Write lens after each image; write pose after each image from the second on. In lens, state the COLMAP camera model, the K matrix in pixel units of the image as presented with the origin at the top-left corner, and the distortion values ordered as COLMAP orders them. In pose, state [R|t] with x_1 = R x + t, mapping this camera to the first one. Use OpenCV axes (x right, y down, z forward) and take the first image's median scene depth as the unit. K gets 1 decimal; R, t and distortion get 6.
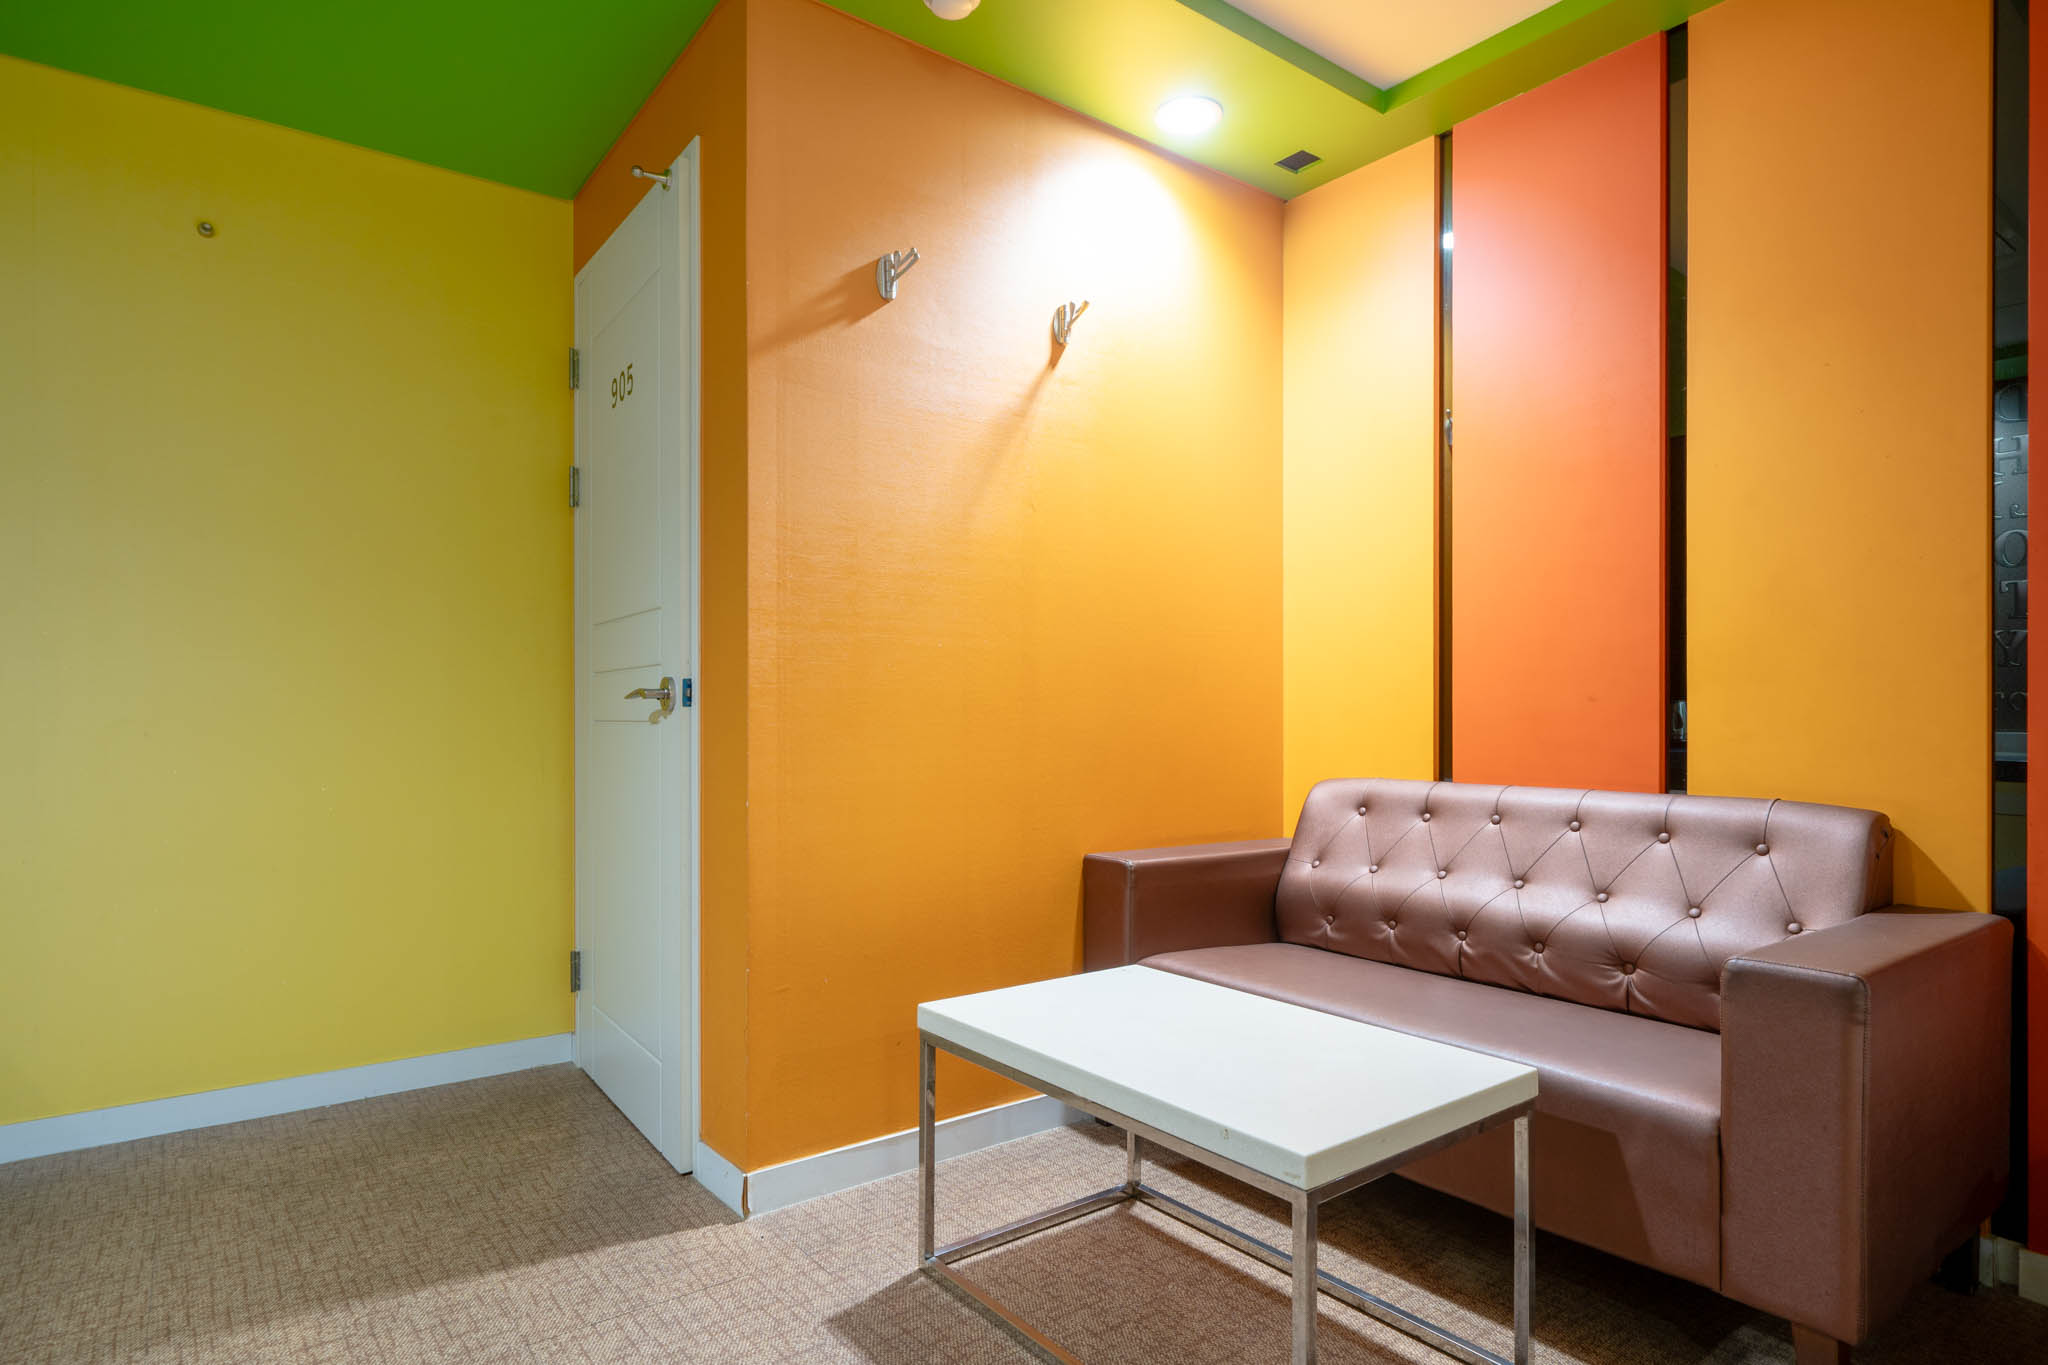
lens RADIAL K [[1127.1, 0, 1018.5], [0, 1127.1, 712.2], [0, 0, 1]] dist [-0.003068, -0.001702]
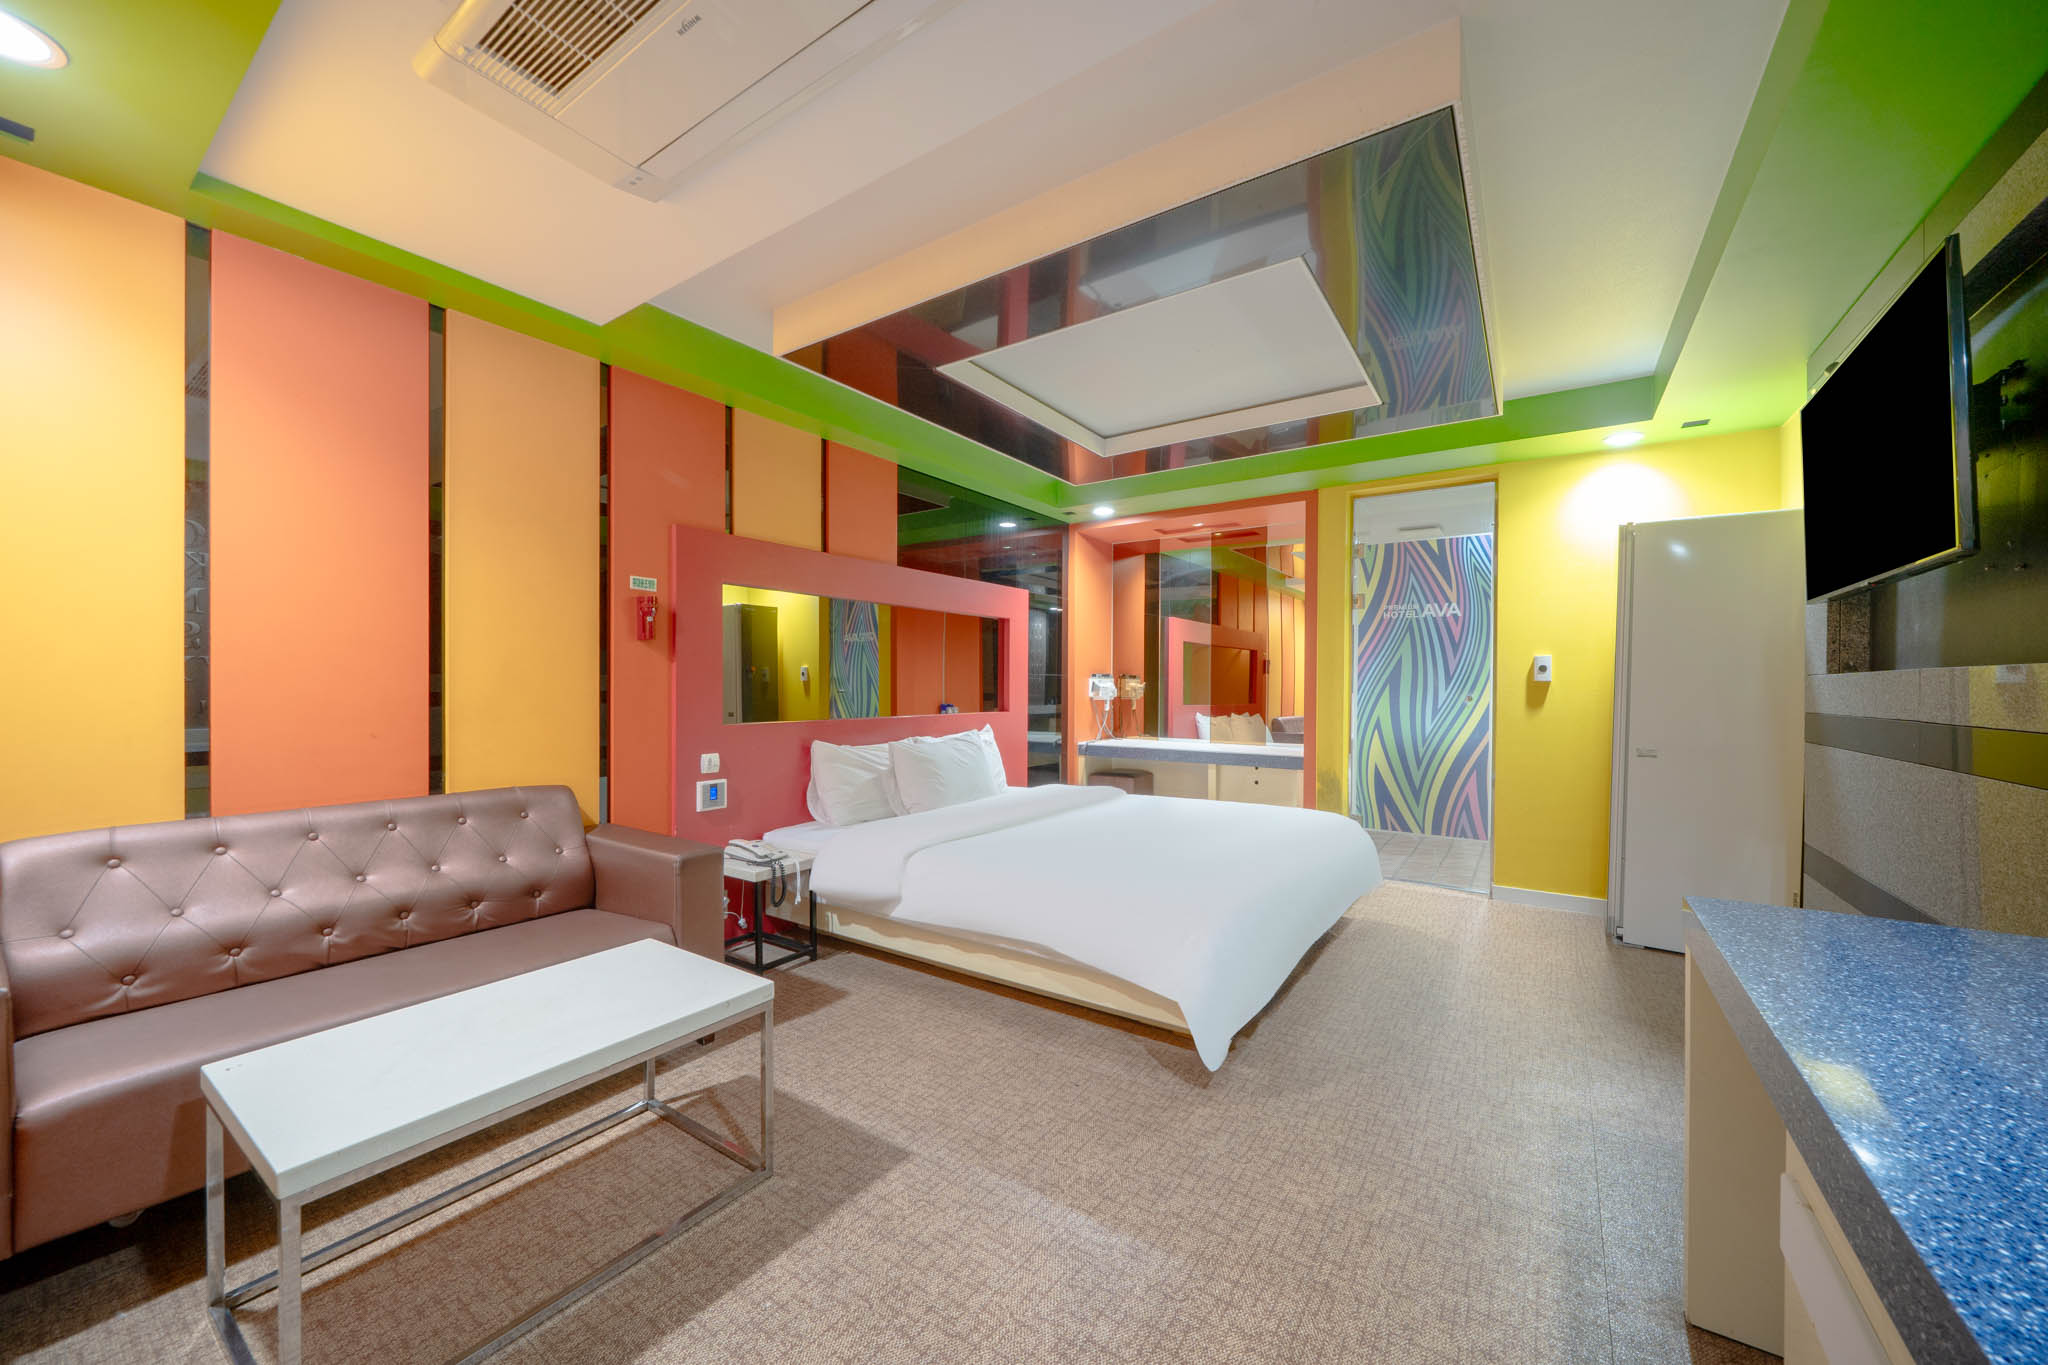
lens RADIAL K [[717.4, 0, 1024.0], [0, 717.4, 682.5], [0, 0, 1]] dist [-0.000703, -0.000045]
pose [[-0.301285, -0.001359, 0.953533, -0.591028], [0.002916, 0.999993, 0.002346, -0.077375], [-0.953530, 0.003487, -0.301279, 0.497799]]
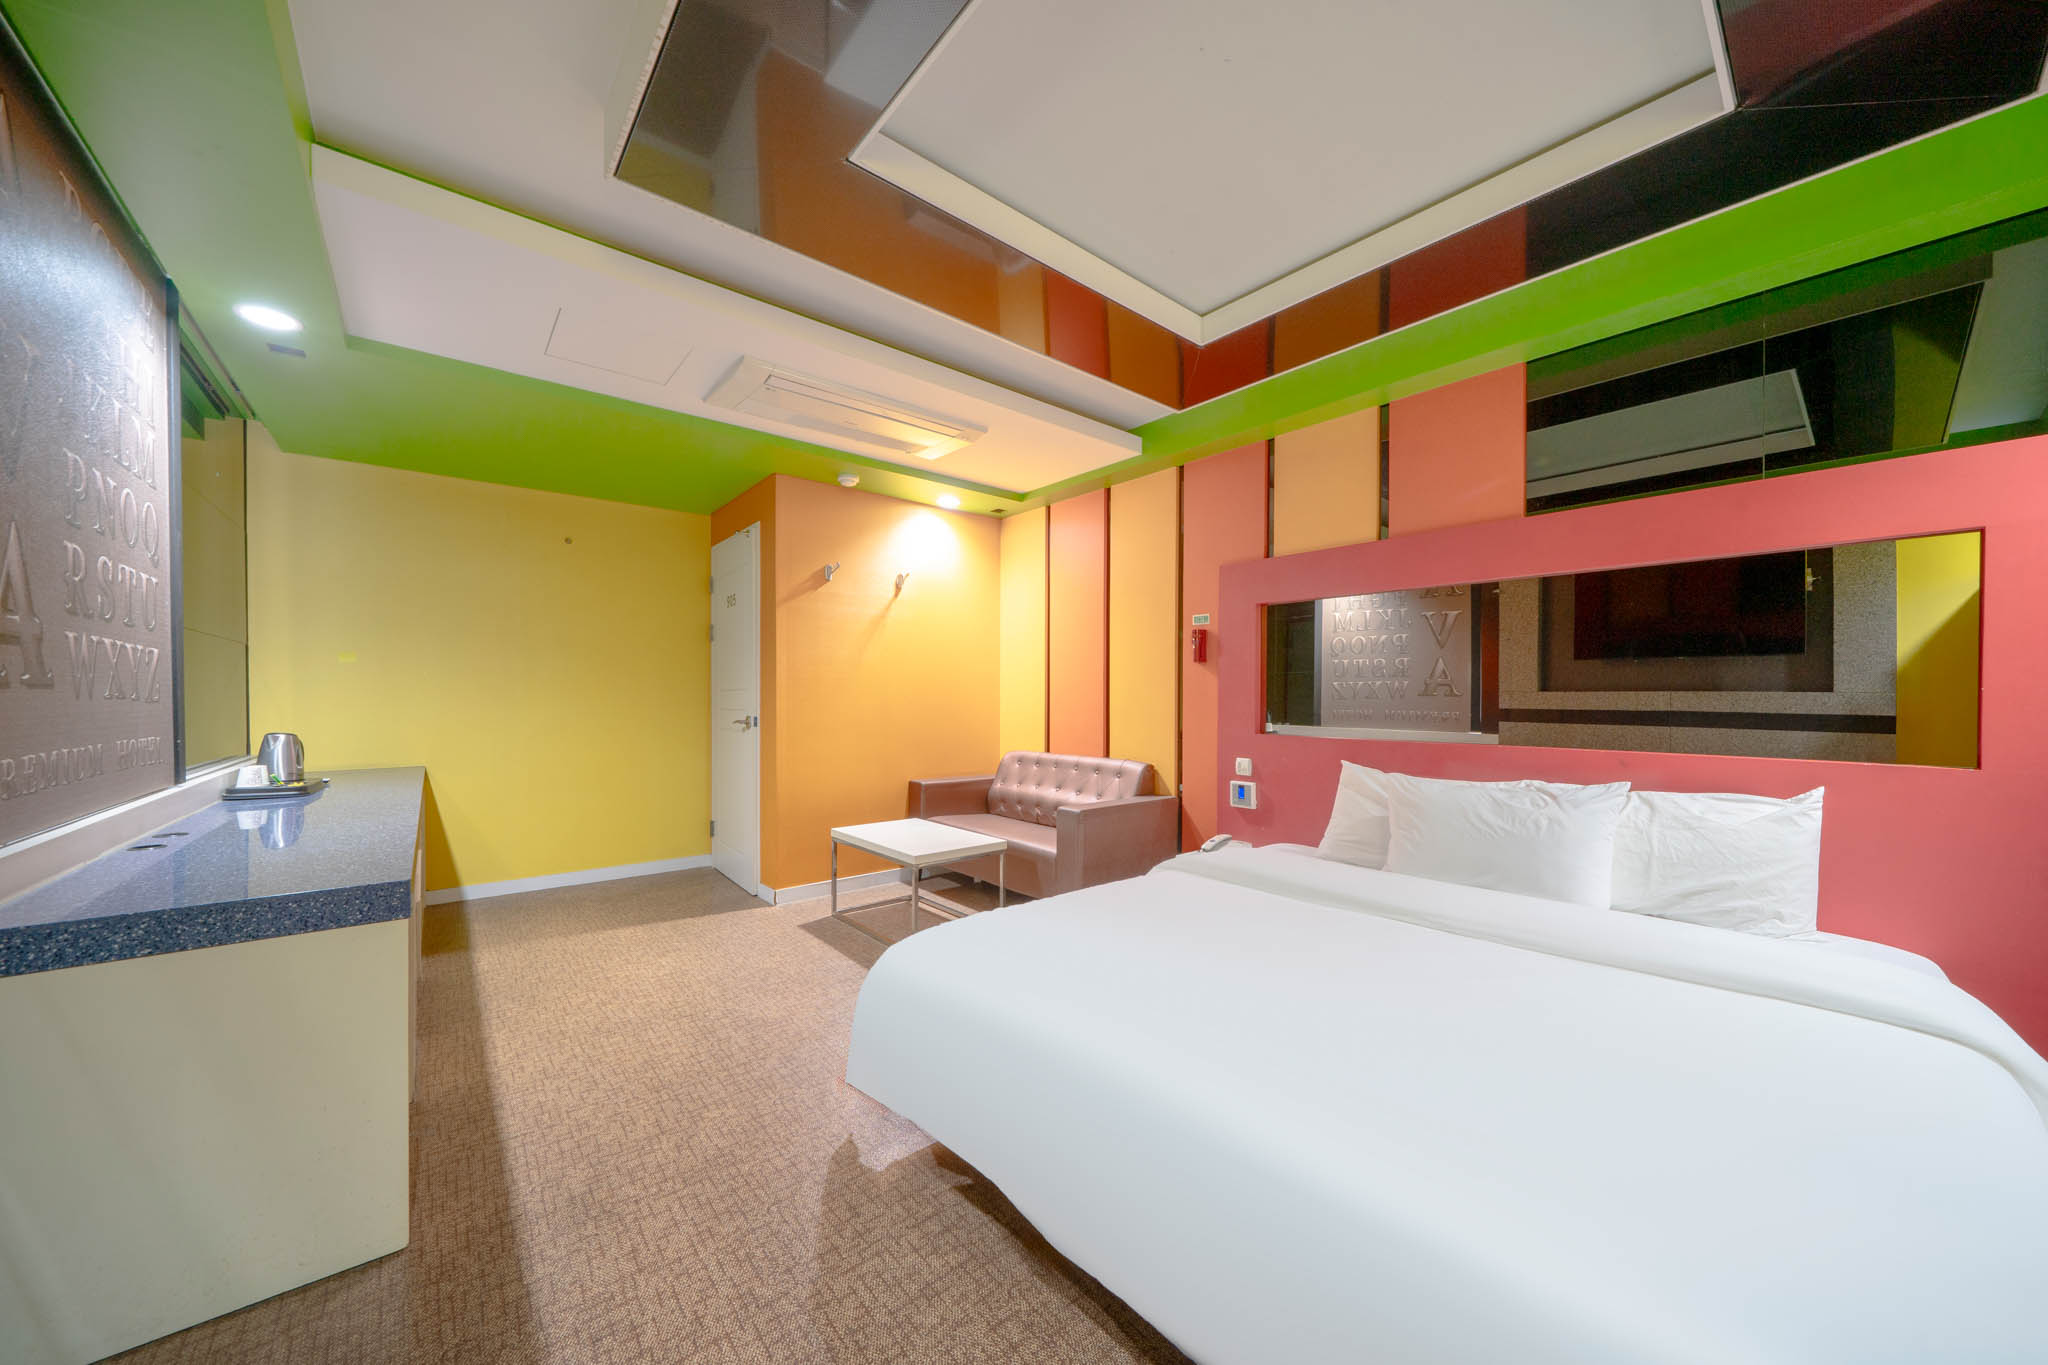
lens RADIAL K [[721.2, 0, 1022.1], [0, 721.2, 694.3], [0, 0, 1]] dist [-0.000882, -0.000067]
pose [[0.998608, -0.001641, 0.052715, 0.256774], [0.001950, 0.999981, -0.005806, -0.071540], [-0.052704, 0.005901, 0.998593, -0.772826]]
